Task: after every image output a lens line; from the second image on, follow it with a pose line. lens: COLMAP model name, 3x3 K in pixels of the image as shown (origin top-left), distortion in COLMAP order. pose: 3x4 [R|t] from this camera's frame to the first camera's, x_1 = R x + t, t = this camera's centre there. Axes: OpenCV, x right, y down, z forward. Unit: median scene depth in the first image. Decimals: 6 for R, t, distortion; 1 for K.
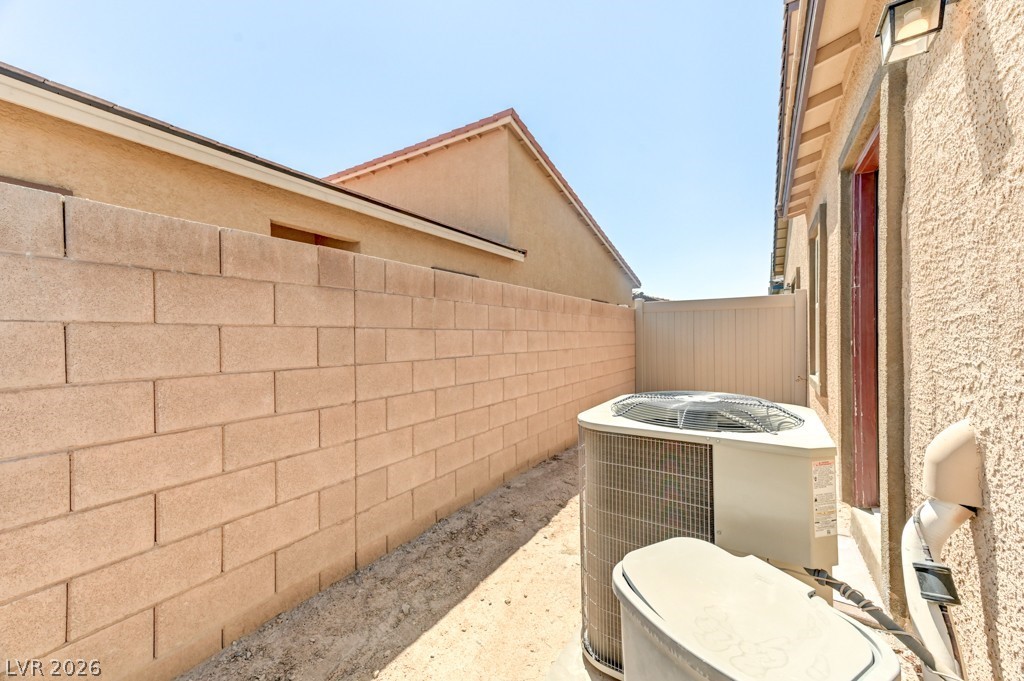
lens RADIAL K [[397.9, 0, 515.9], [0, 397.9, 340.1], [0, 0, 1]] dist [0.025291, 0.000605]
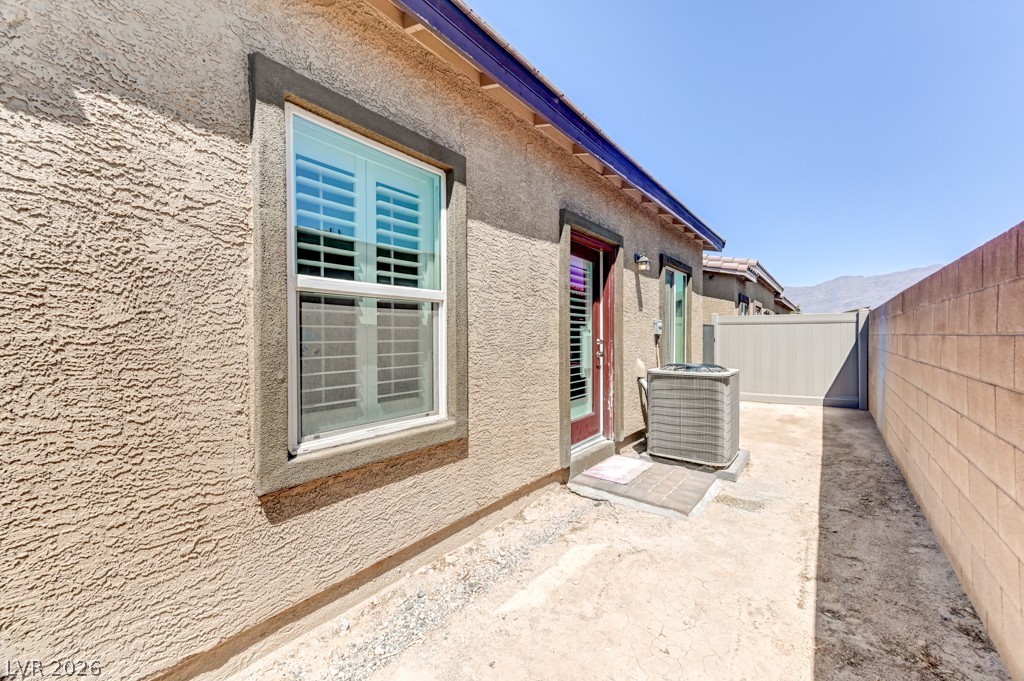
lens RADIAL K [[397.9, 0, 515.9], [0, 397.9, 340.1], [0, 0, 1]] dist [0.025291, 0.000605]
pose [[-0.994736, 0.013538, 0.101575, 0.631219], [0.015213, 0.999760, 0.015735, -0.036775], [-0.101338, 0.017198, -0.994703, 1.761086]]
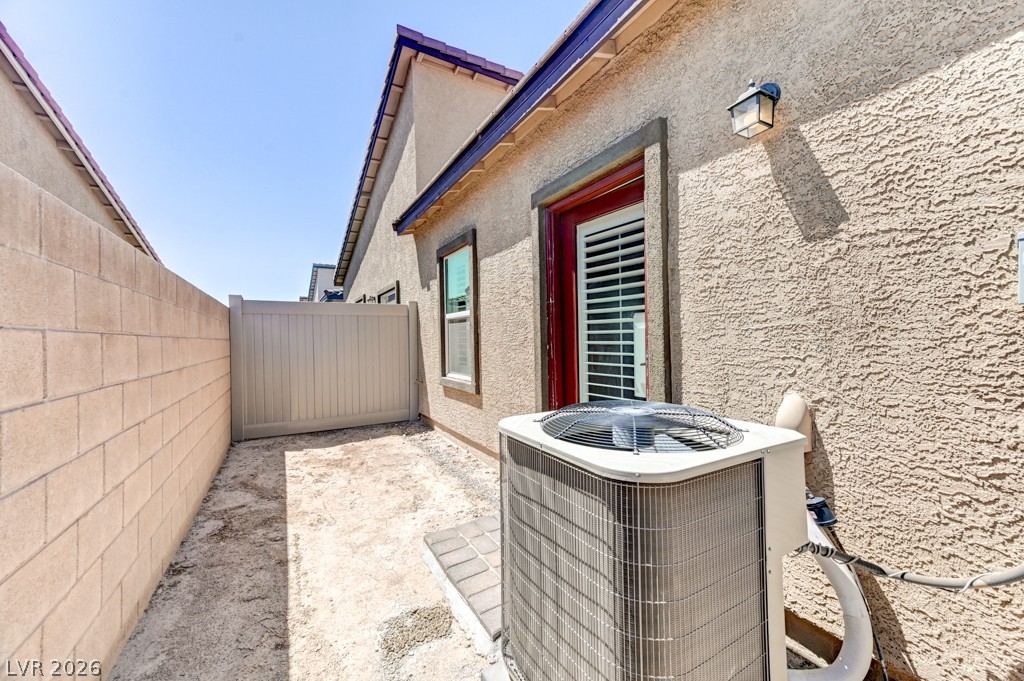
lens RADIAL K [[397.9, 0, 515.9], [0, 397.9, 340.1], [0, 0, 1]] dist [0.025291, 0.000605]
pose [[0.468441, -0.002414, 0.883492, -0.210921], [0.020820, 0.999749, -0.008308, -0.004162], [-0.883249, 0.022287, 0.468373, 0.381560]]
